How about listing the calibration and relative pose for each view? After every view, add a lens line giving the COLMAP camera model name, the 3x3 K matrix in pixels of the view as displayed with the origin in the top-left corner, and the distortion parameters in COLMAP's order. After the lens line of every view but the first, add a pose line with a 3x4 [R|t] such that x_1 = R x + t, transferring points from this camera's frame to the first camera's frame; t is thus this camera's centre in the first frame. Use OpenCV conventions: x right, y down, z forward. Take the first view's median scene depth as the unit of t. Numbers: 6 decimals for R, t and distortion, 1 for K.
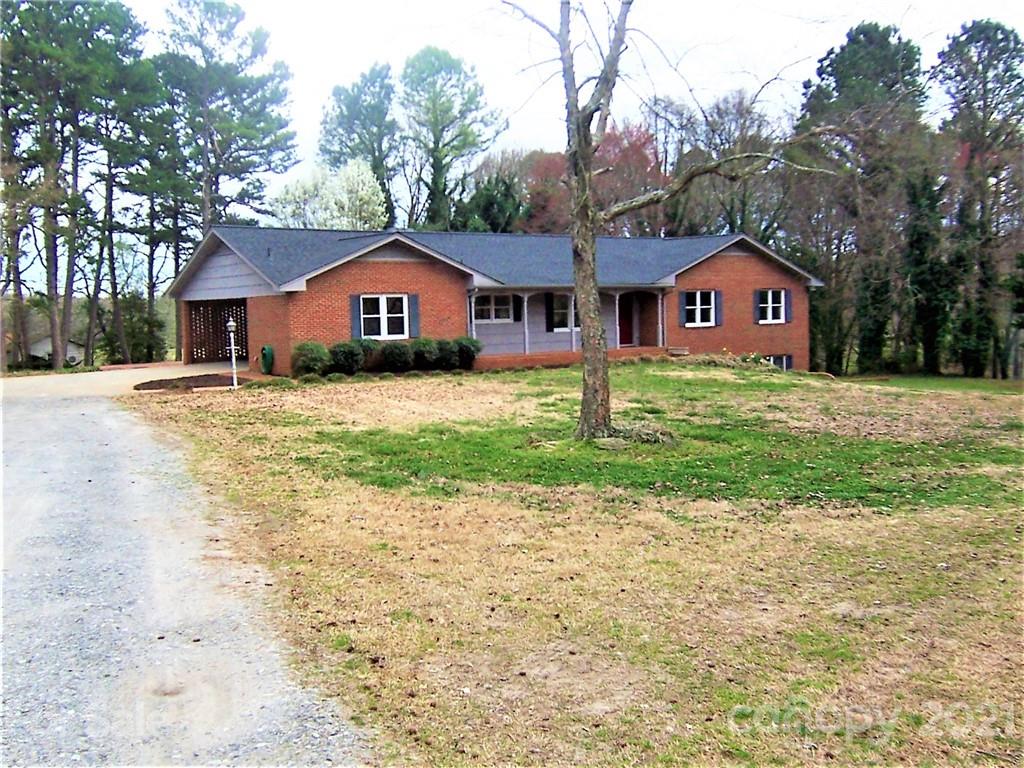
lens RADIAL K [[1147.6, 0, 512.0], [0, 1147.6, 384.0], [0, 0, 1]] dist [-0.004988, -0.019374]
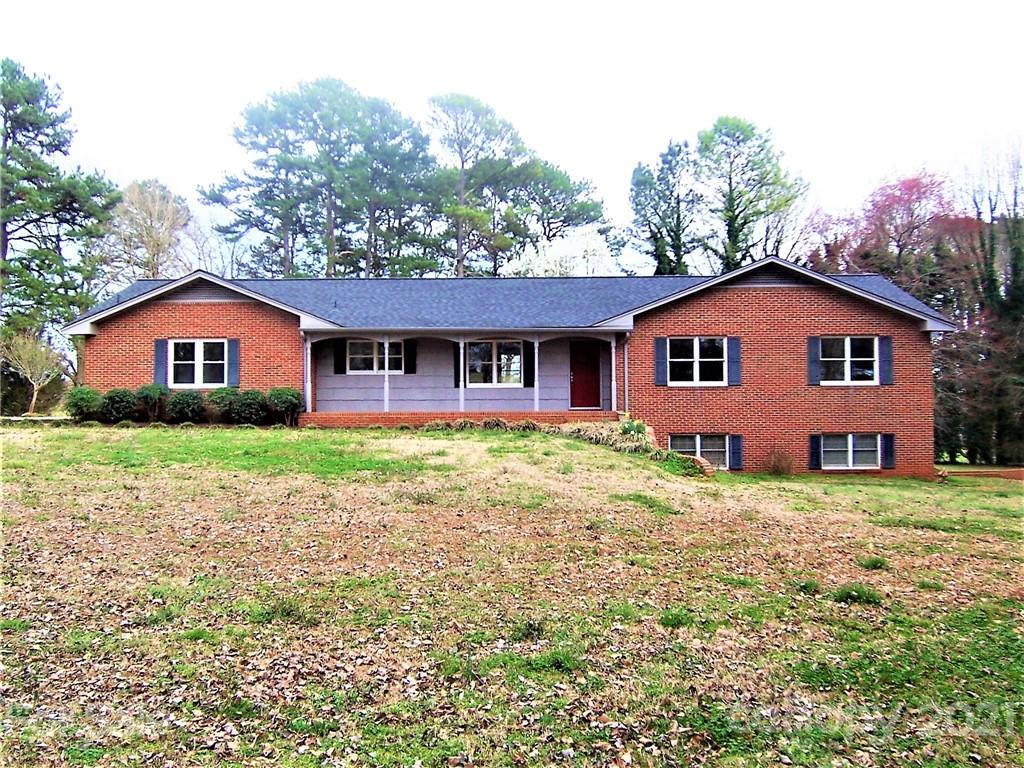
lens RADIAL K [[1108.8, 0, 512.0], [0, 1108.8, 384.0], [0, 0, 1]] dist [-0.012605, -0.015269]
pose [[0.759720, 0.028798, -0.649613, 0.587522], [-0.057212, 0.998105, -0.022662, -0.032554], [0.647729, 0.054382, 0.759927, 0.439301]]
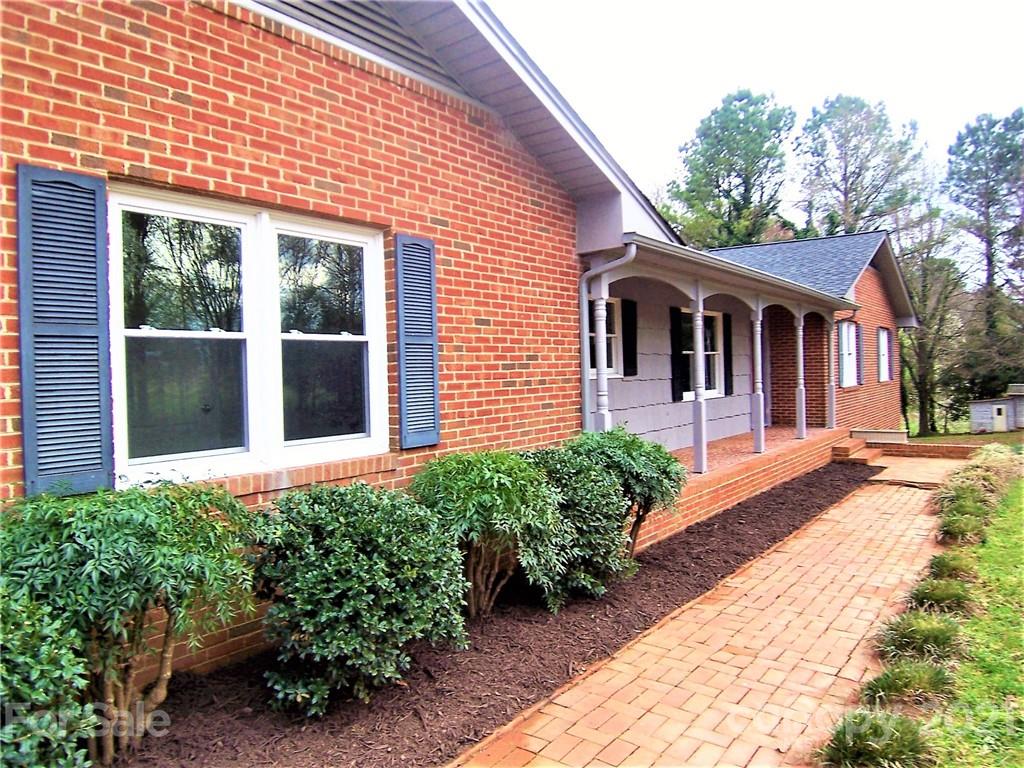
lens RADIAL K [[703.7, 0, 512.0], [0, 703.7, 384.0], [0, 0, 1]] dist [-0.003371, -0.060068]
pose [[0.963558, -0.000790, 0.267500, -0.093038], [0.014726, 0.998636, -0.050098, -0.040986], [-0.267095, 0.052212, 0.962255, 0.793579]]
